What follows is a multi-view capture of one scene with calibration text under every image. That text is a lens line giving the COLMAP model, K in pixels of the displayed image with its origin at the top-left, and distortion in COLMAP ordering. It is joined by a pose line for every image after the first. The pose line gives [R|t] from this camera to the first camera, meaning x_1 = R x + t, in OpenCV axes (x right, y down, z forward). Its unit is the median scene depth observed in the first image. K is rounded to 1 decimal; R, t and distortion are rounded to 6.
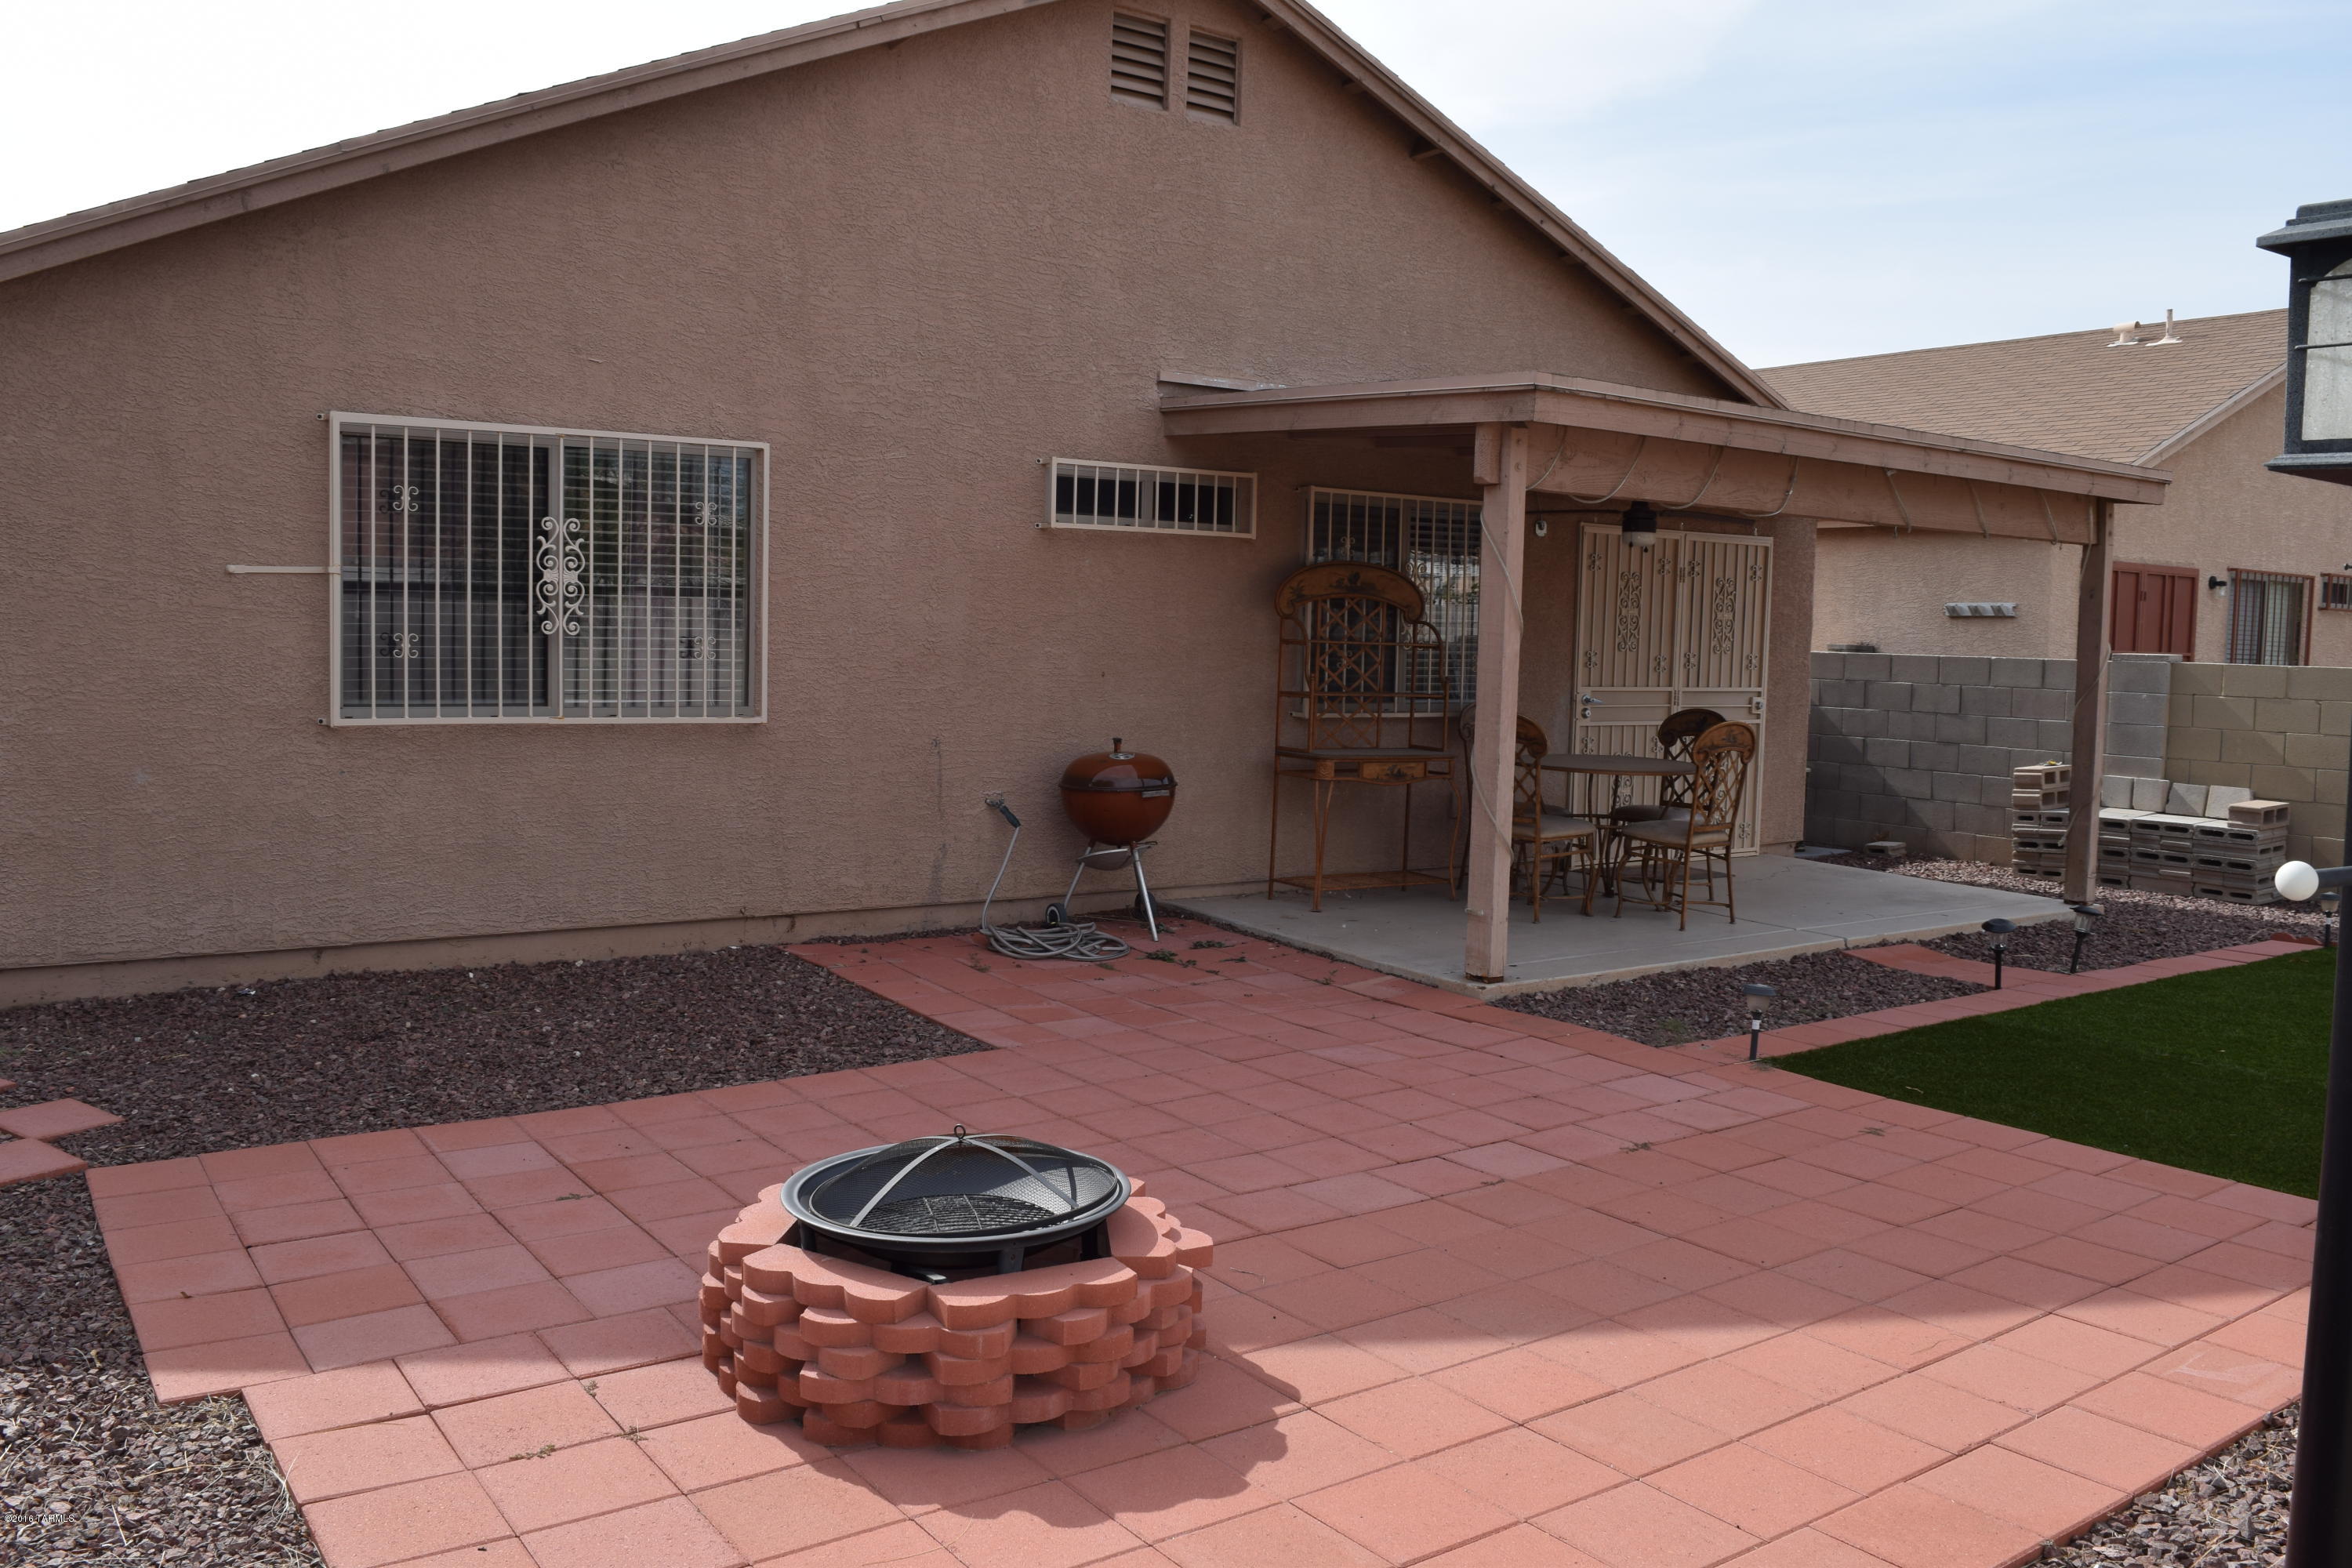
lens RADIAL K [[1834.9, 0, 1176.0], [0, 1834.9, 784.0], [0, 0, 1]] dist [-0.107283, 0.036460]
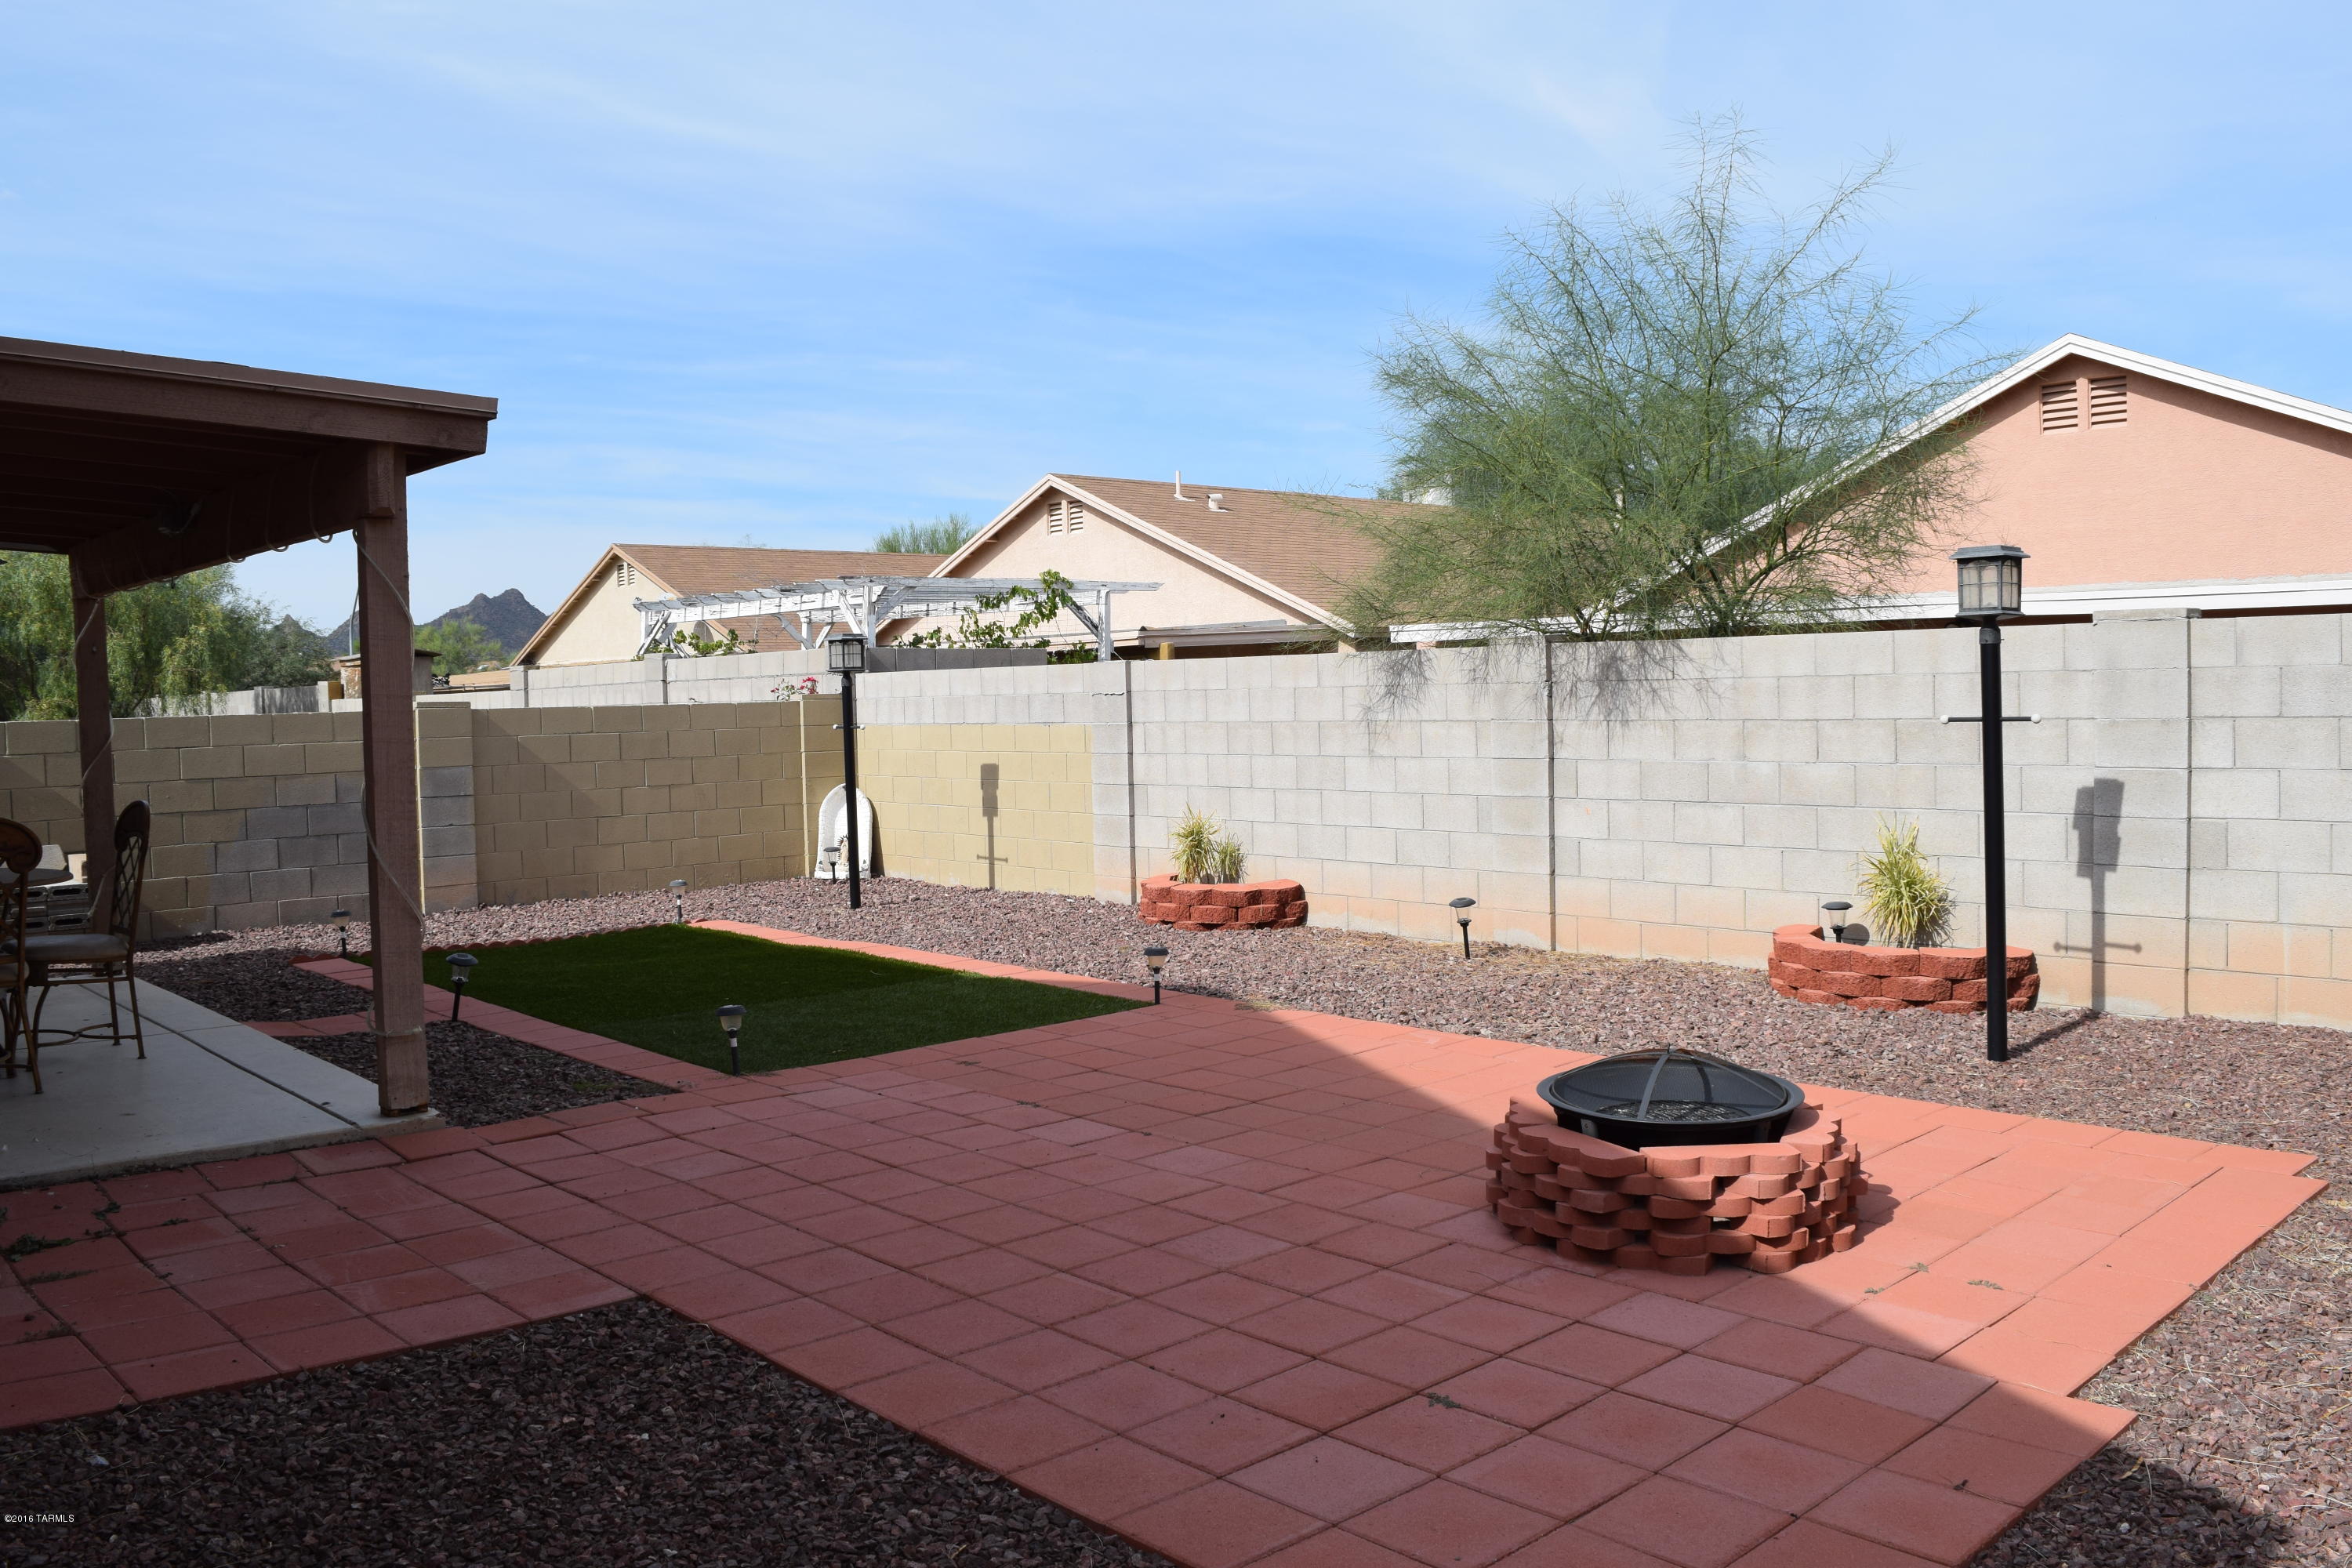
lens RADIAL K [[1834.9, 0, 1176.0], [0, 1834.9, 784.0], [0, 0, 1]] dist [-0.107283, 0.036460]
pose [[-0.129985, -0.068252, 0.989164, -0.936648], [0.101930, 0.991422, 0.081802, -0.099217], [-0.986263, 0.111459, -0.121913, 1.022175]]
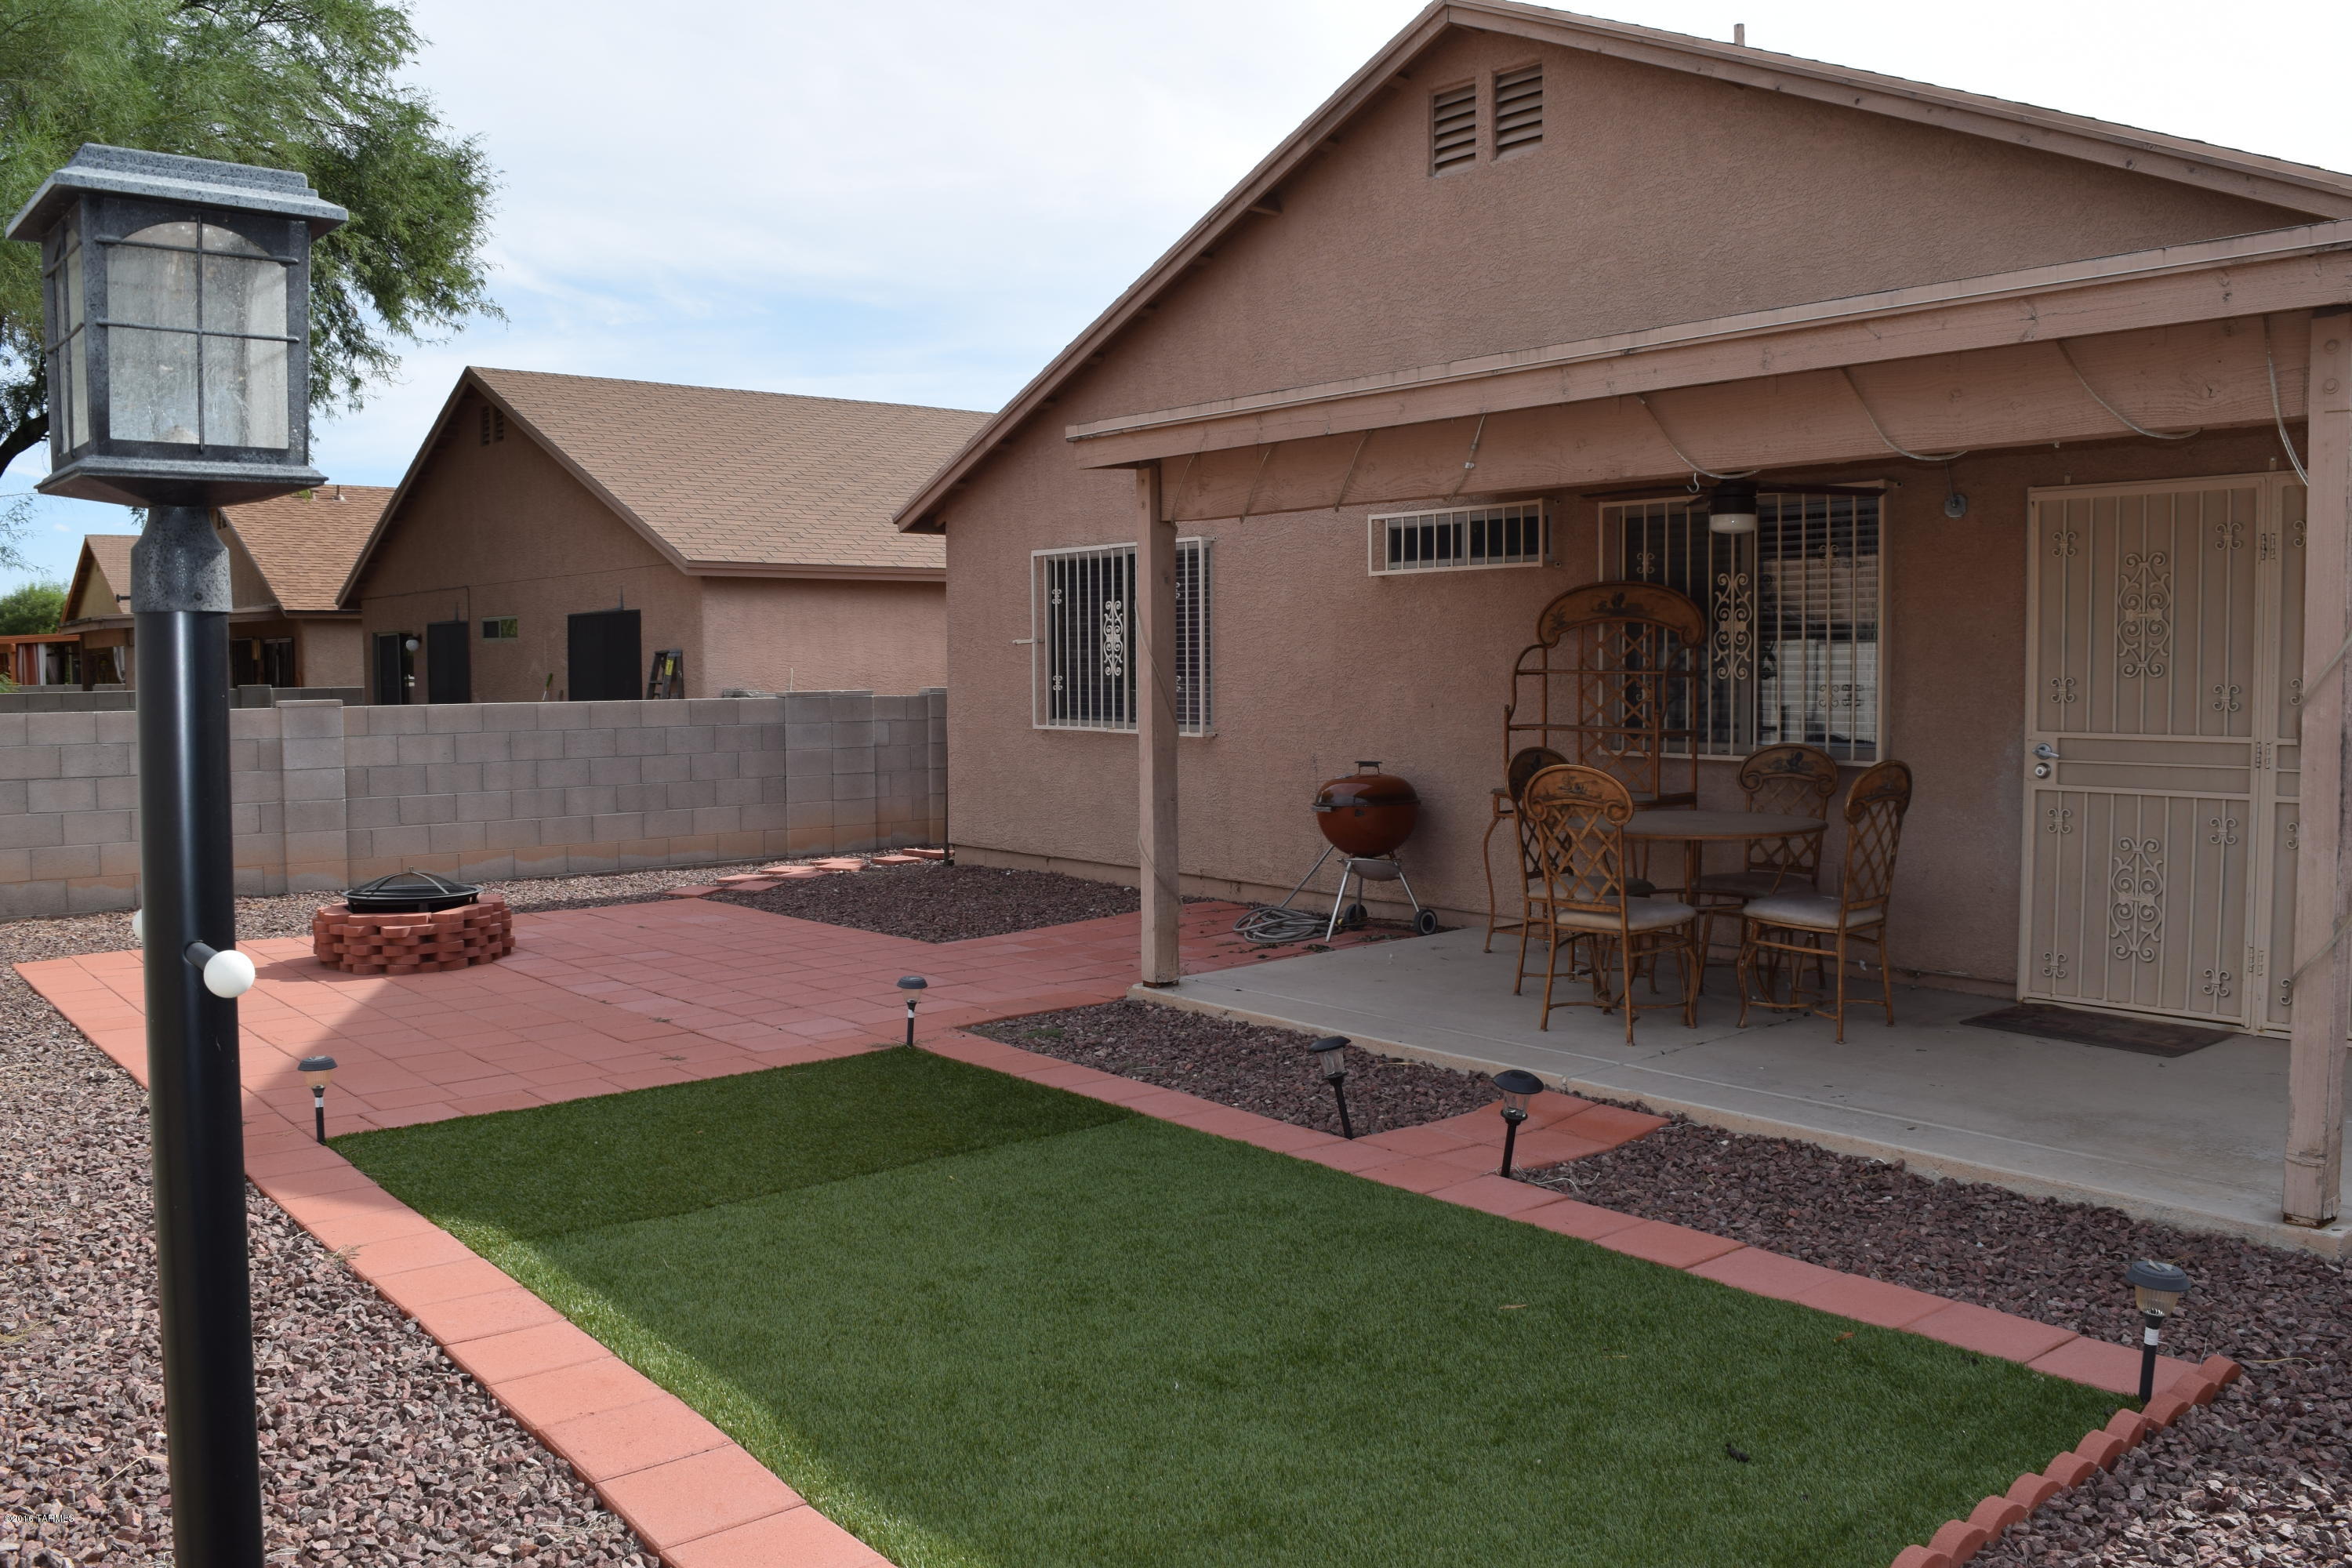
lens RADIAL K [[1834.9, 0, 1176.0], [0, 1834.9, 784.0], [0, 0, 1]] dist [-0.107283, 0.036460]
pose [[0.060681, 0.042328, -0.997259, 1.008411], [-0.077675, 0.996271, 0.037559, -0.042902], [0.995130, 0.075183, 0.063742, 0.777454]]
